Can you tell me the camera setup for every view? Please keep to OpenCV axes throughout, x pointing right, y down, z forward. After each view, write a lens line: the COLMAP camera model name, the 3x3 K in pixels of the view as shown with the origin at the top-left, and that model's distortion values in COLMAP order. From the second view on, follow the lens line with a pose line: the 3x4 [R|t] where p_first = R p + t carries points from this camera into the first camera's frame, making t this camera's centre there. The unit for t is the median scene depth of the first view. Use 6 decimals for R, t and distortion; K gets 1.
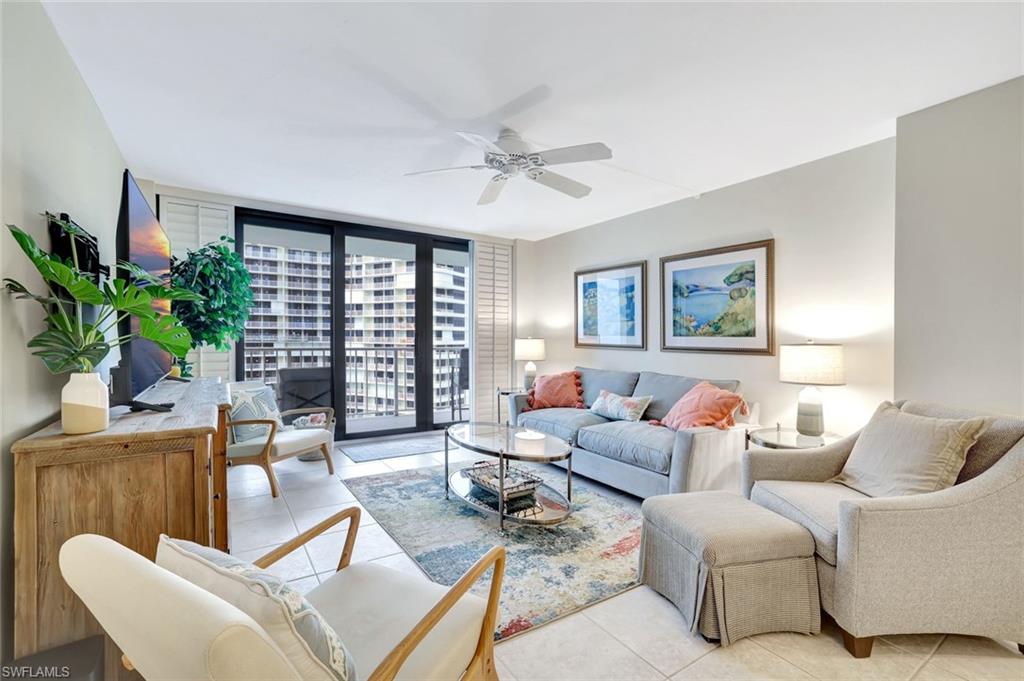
lens RADIAL K [[443.0, 0, 508.3], [0, 443.0, 358.7], [0, 0, 1]] dist [-0.021638, 0.011414]
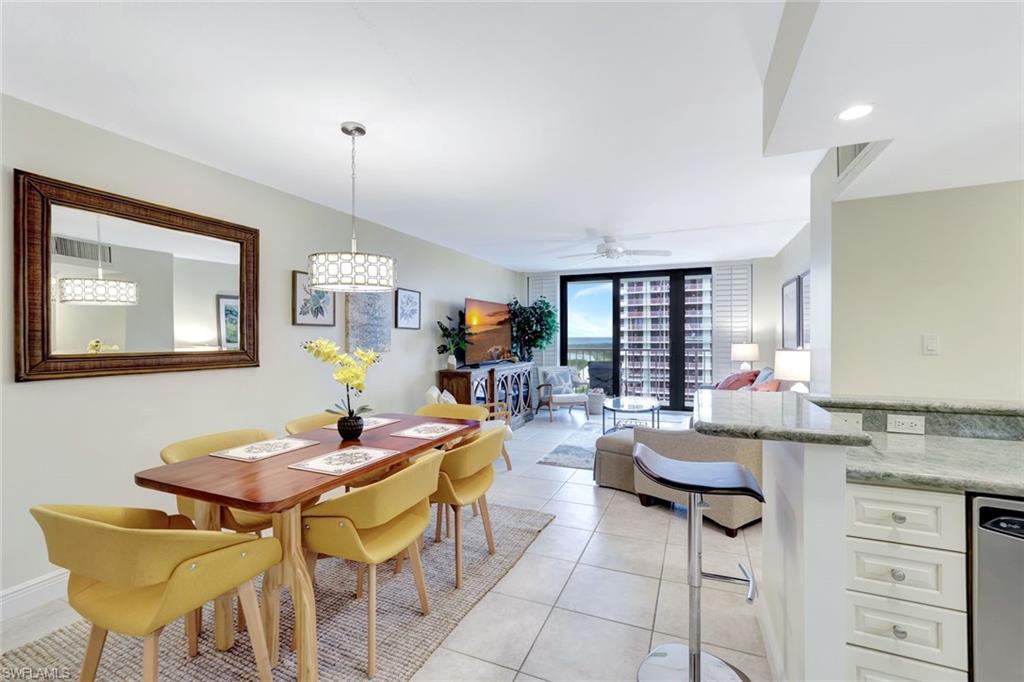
lens RADIAL K [[452.5, 0, 506.1], [0, 452.5, 338.4], [0, 0, 1]] dist [-0.003167, 0.001525]
pose [[0.555500, -0.010037, -0.831456, 0.888445], [-0.027907, 0.999139, -0.030706, -0.002496], [0.831048, 0.040261, 0.554741, -0.286497]]
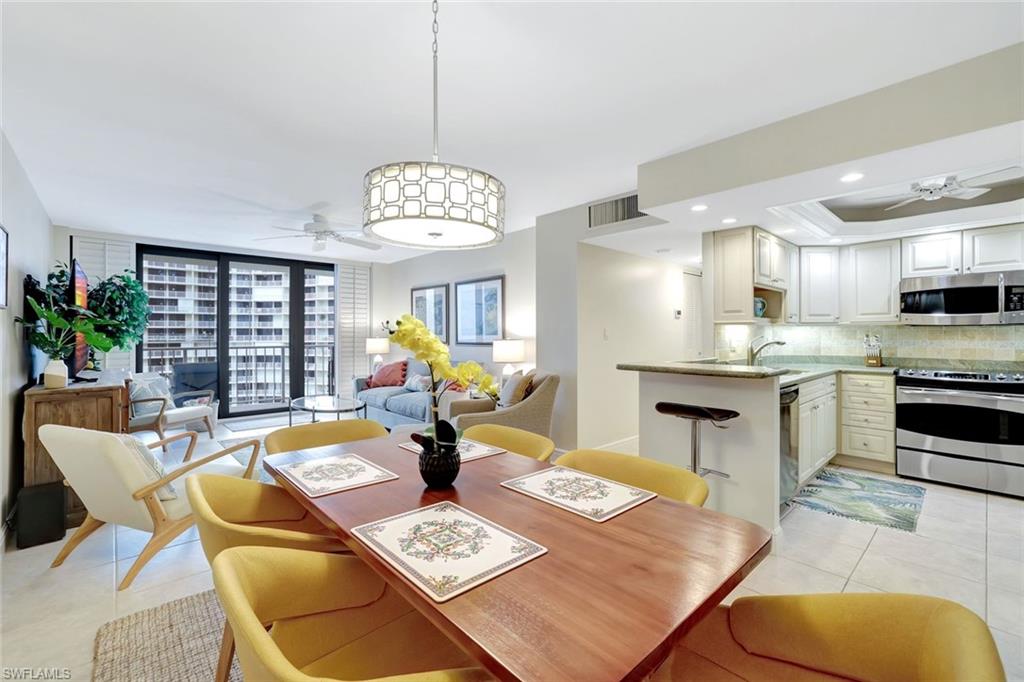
lens RADIAL K [[443.0, 0, 510.1], [0, 443.0, 336.3], [0, 0, 1]] dist [-0.021638, 0.011414]
pose [[0.988218, -0.014118, 0.152402, 0.300245], [0.020402, 0.999001, -0.039748, 0.015206], [-0.151689, 0.042389, 0.987519, -0.486380]]
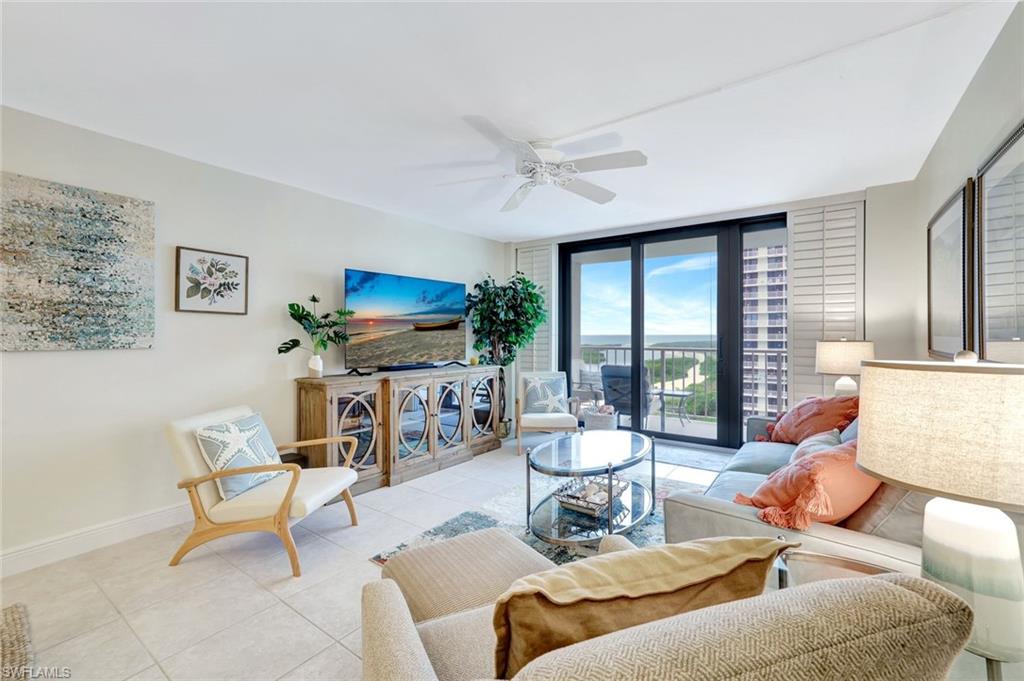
lens RADIAL K [[443.0, 0, 498.5], [0, 443.0, 337.0], [0, 0, 1]] dist [-0.021638, 0.011414]
pose [[0.335843, -0.003026, -0.941913, 0.606083], [-0.040209, 0.999037, -0.017547, -0.023839], [0.941059, 0.043766, 0.335398, 0.372727]]
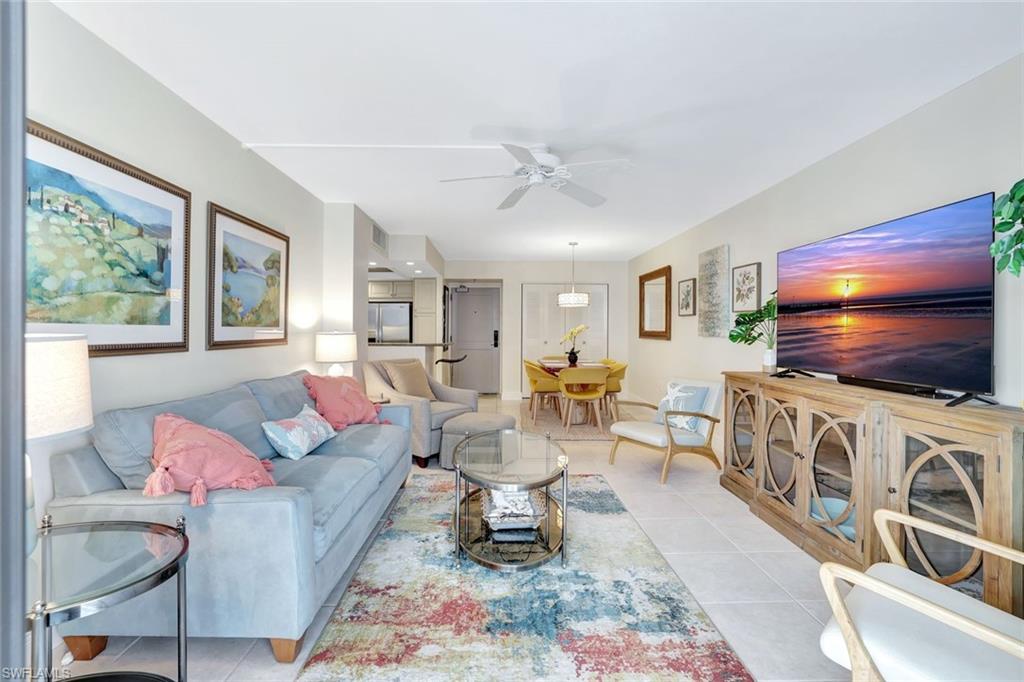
lens RADIAL K [[443.0, 0, 504.9], [0, 443.0, 326.1], [0, 0, 1]] dist [-0.021638, 0.011414]
pose [[-0.837371, -0.011503, 0.546514, -0.348559], [0.011416, 0.999193, 0.038523, -0.070032], [-0.546516, 0.038497, -0.836563, 1.292061]]
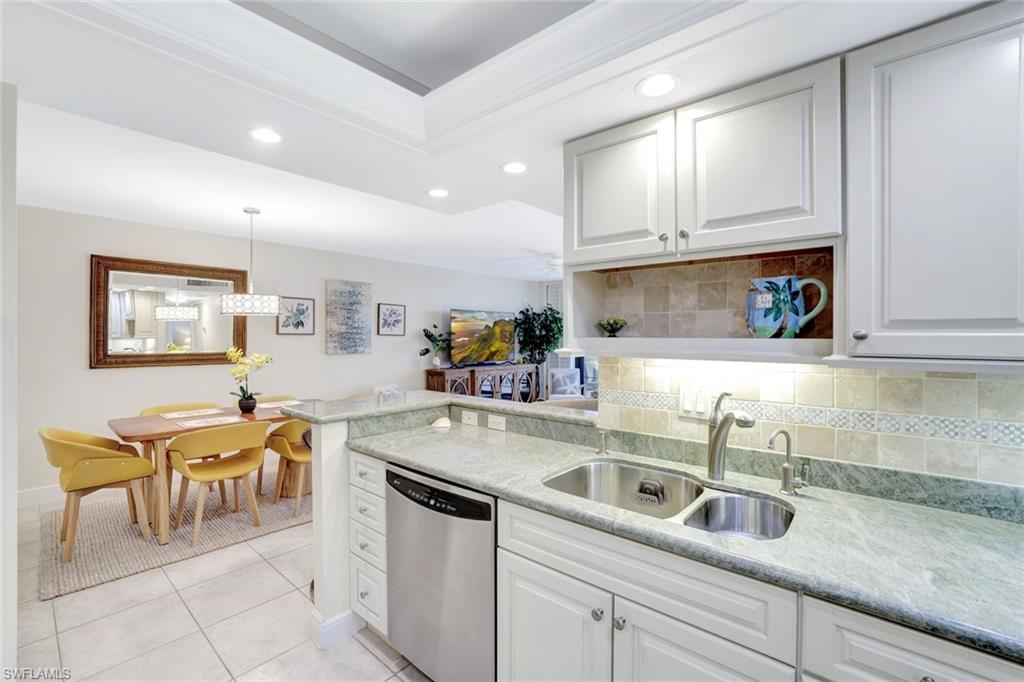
lens RADIAL K [[443.0, 0, 495.6], [0, 443.0, 338.5], [0, 0, 1]] dist [-0.021638, 0.011414]
pose [[0.258466, -0.004014, -0.966012, 1.264998], [-0.043694, 0.998919, -0.015842, -0.039348], [0.965032, 0.046303, 0.258012, 0.119779]]
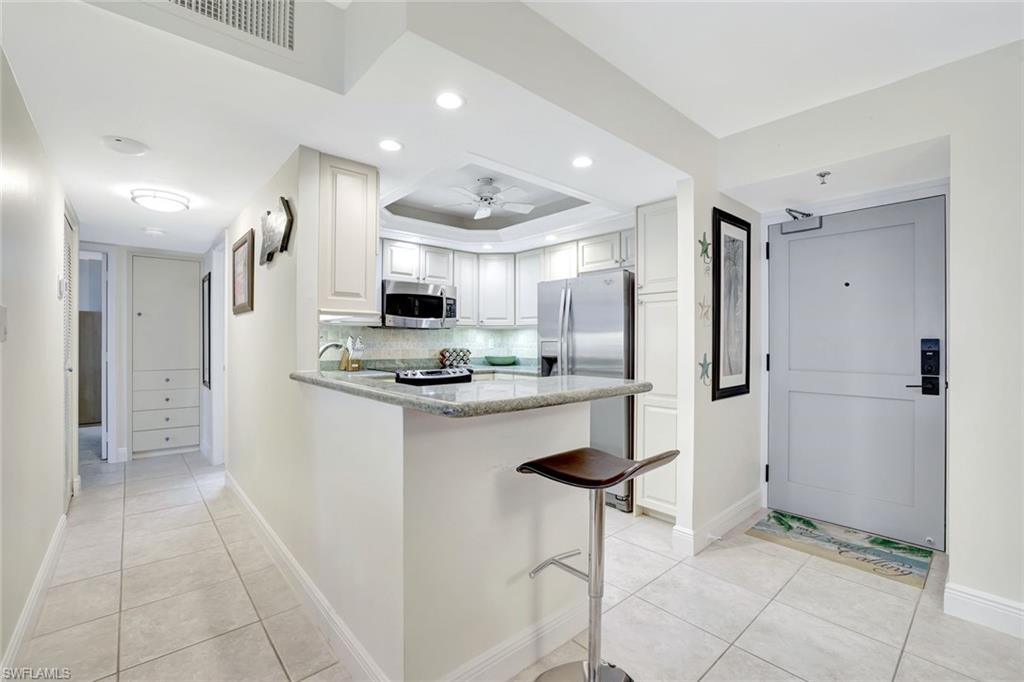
lens RADIAL K [[443.0, 0, 507.4], [0, 443.0, 337.4], [0, 0, 1]] dist [-0.021638, 0.011414]
pose [[-0.134920, -0.004668, 0.990845, 0.312200], [0.043733, 0.998986, 0.010661, -0.005135], [-0.989891, 0.044771, -0.134579, 0.198016]]
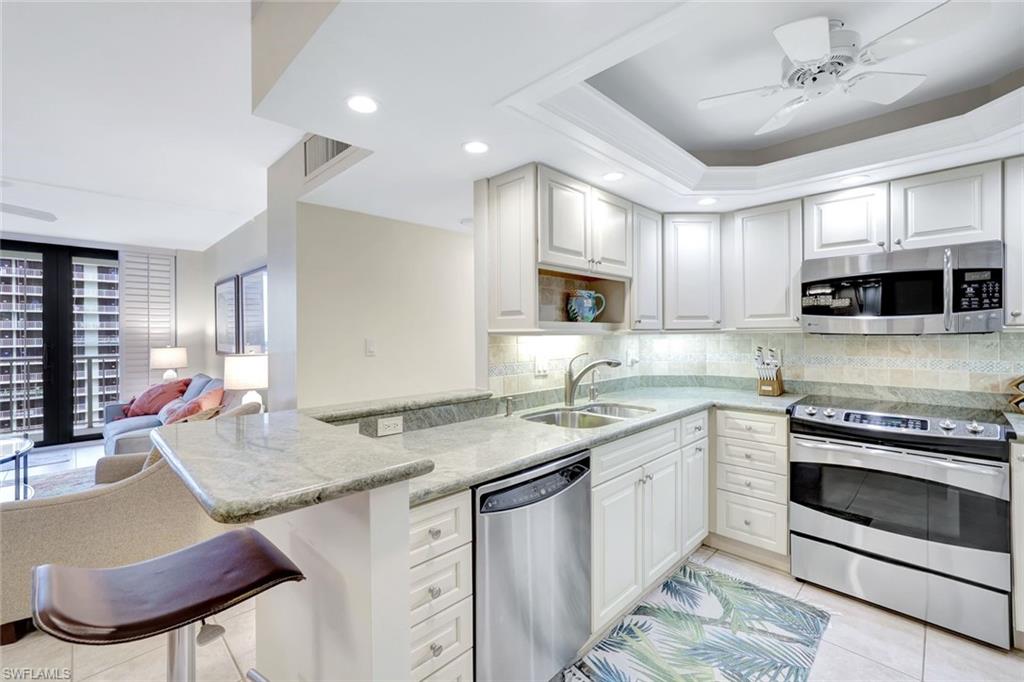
lens RADIAL K [[443.0, 0, 512.6], [0, 443.0, 335.5], [0, 0, 1]] dist [-0.021638, 0.011414]
pose [[0.979542, -0.019079, 0.200335, 0.774480], [0.027402, 0.998869, -0.038856, -0.014386], [-0.199367, 0.043551, 0.978957, -0.188457]]
